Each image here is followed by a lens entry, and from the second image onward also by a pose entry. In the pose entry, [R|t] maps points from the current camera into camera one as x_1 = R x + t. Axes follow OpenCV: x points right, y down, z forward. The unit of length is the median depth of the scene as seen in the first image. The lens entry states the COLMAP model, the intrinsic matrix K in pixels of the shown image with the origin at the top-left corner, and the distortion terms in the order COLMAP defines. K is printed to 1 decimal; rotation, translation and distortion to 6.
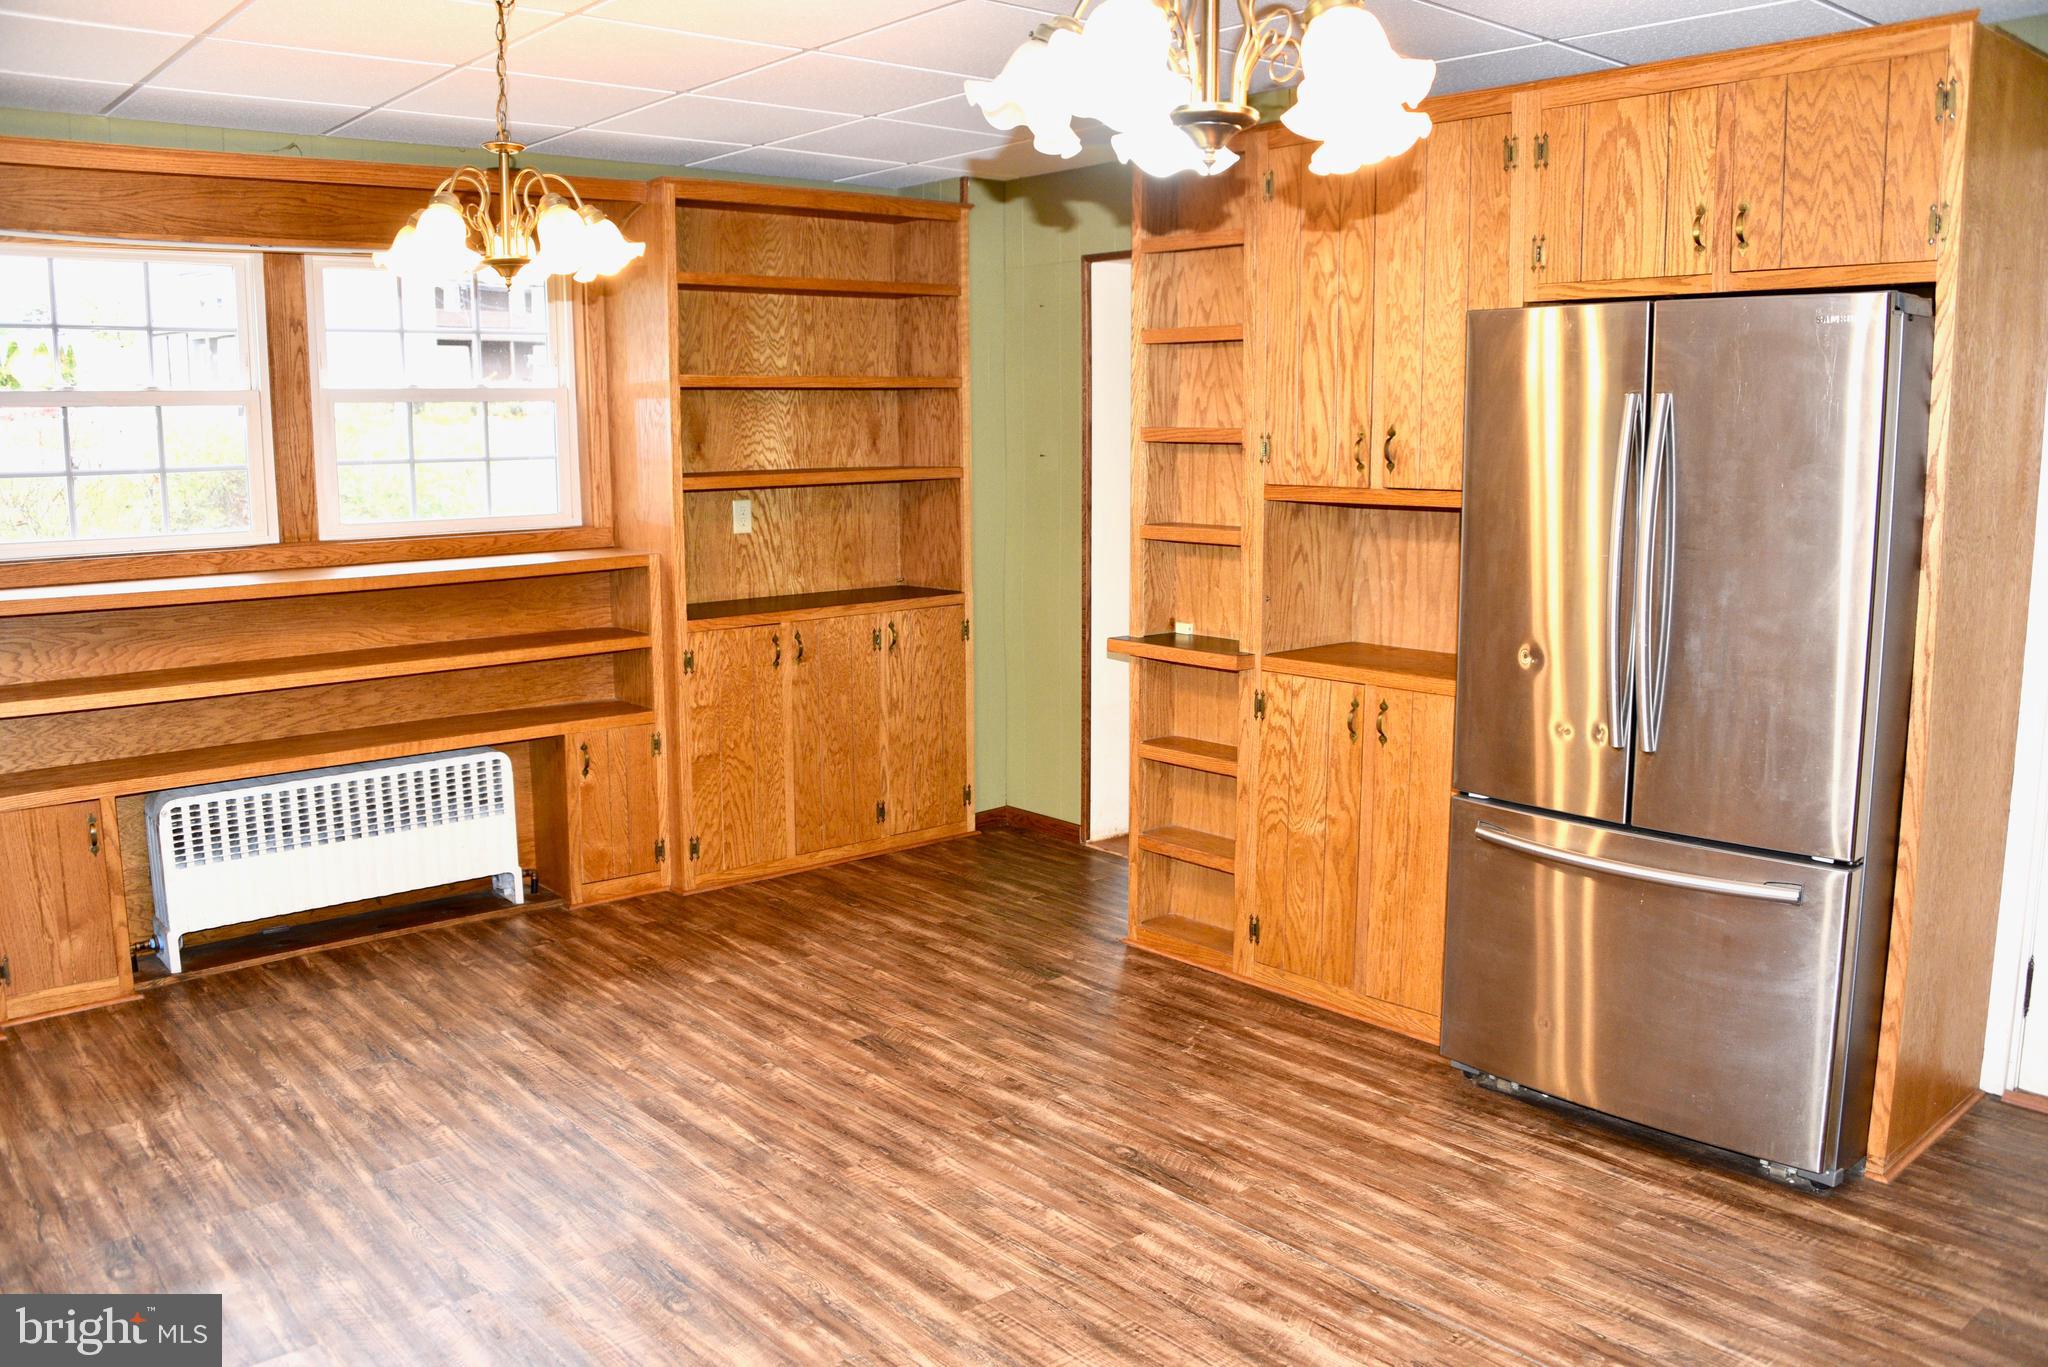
lens RADIAL K [[1646.1, 0, 1020.6], [0, 1646.1, 687.8], [0, 0, 1]] dist [-0.132382, 0.059536]
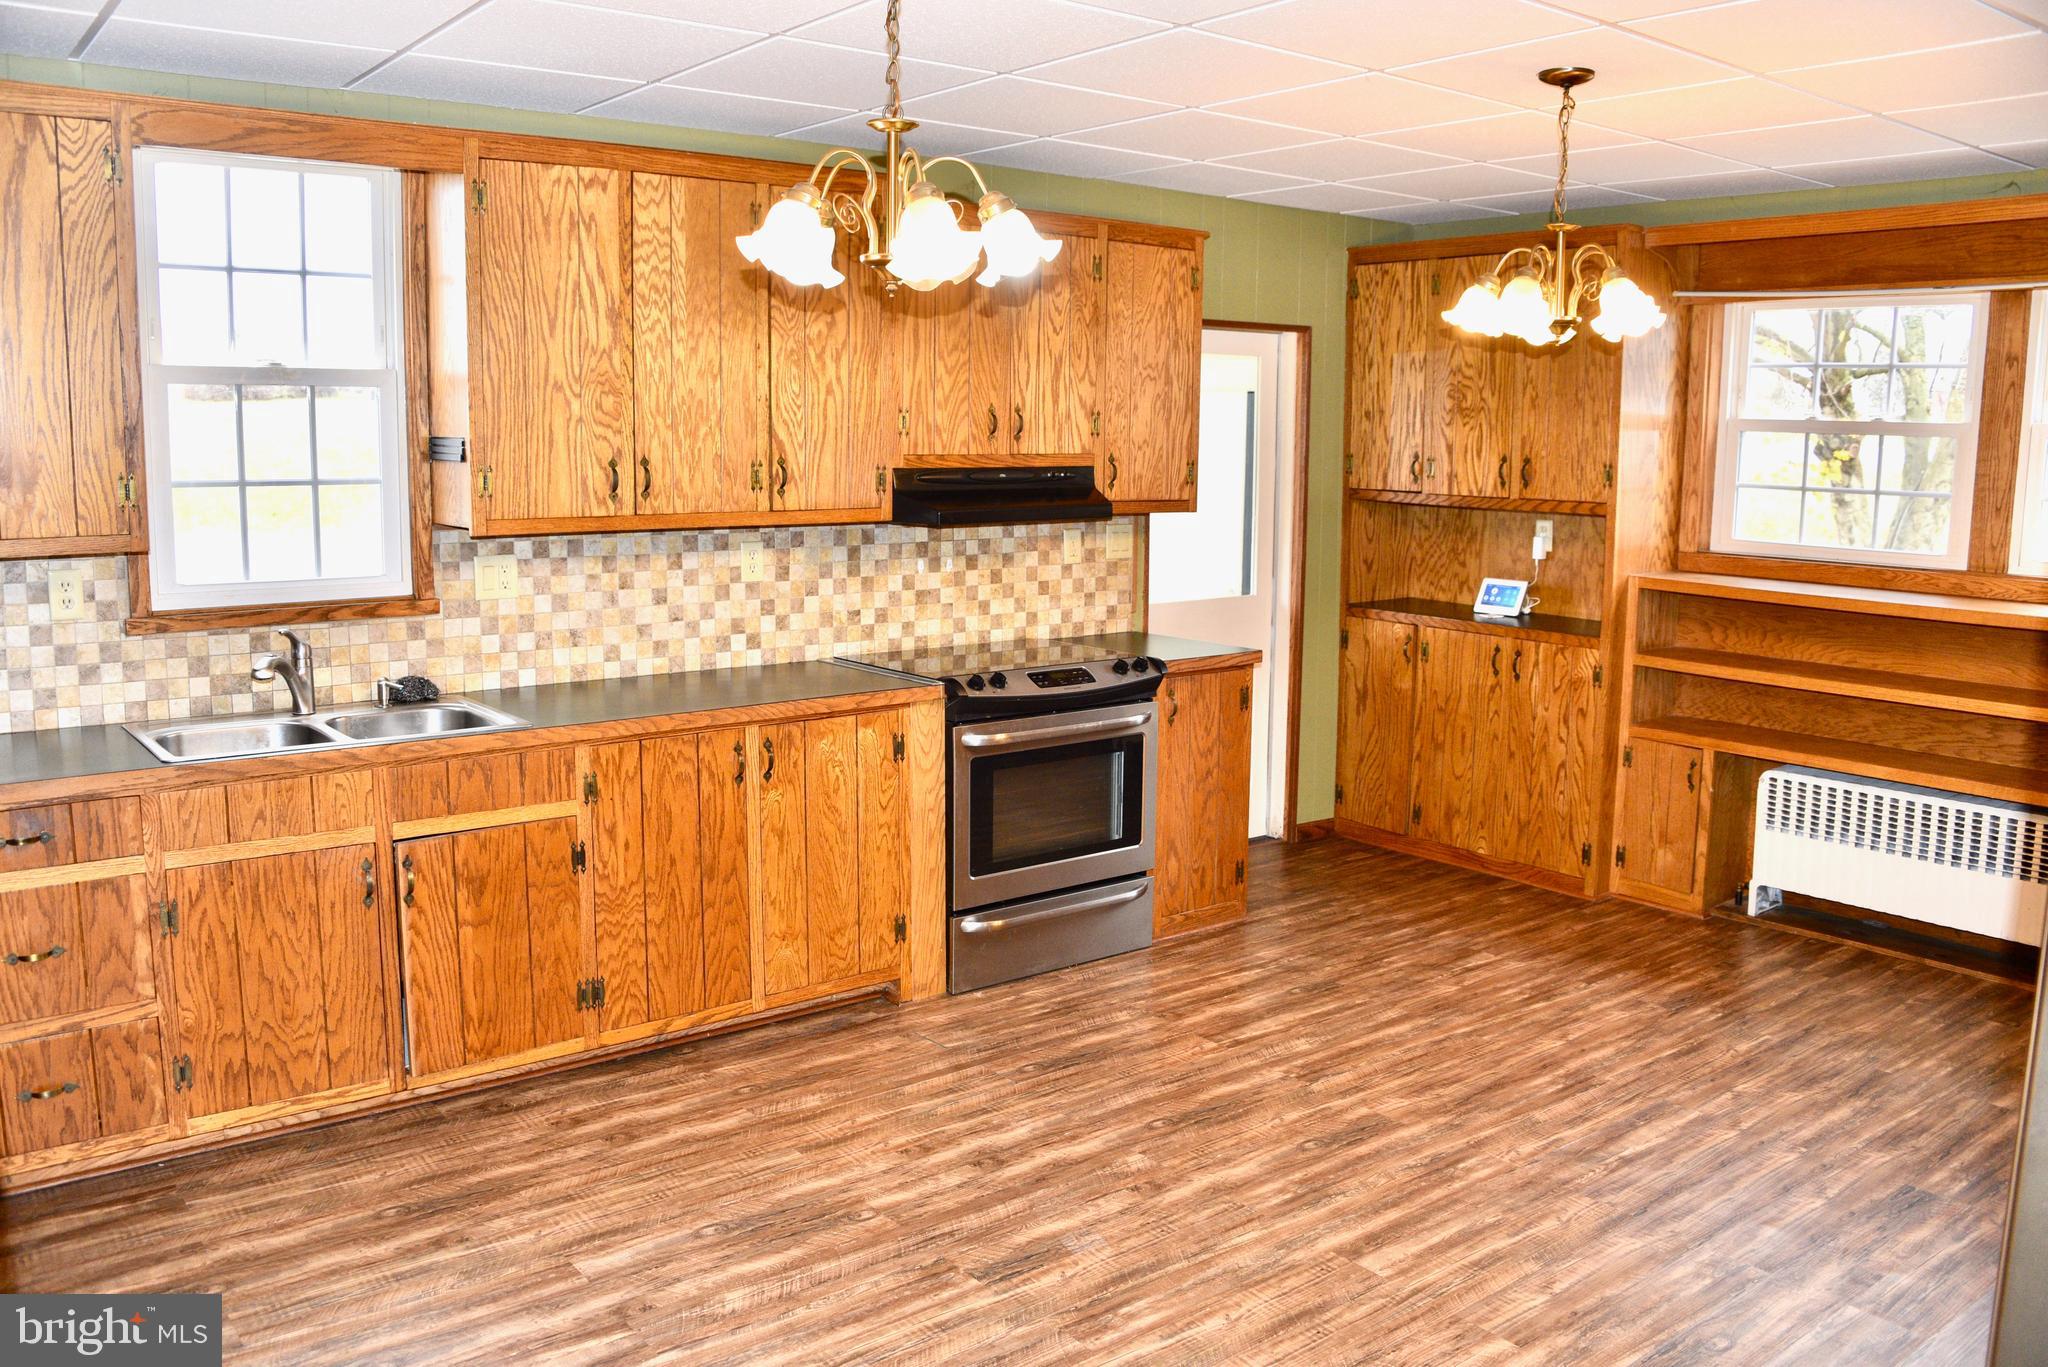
lens RADIAL K [[1646.1, 0, 1017.3], [0, 1646.1, 688.5], [0, 0, 1]] dist [-0.132382, 0.059536]
pose [[-0.045676, 0.163400, -0.985502, 0.592103], [-0.170190, 0.970836, 0.168856, -0.085085], [0.984352, 0.175435, -0.016535, 0.428294]]
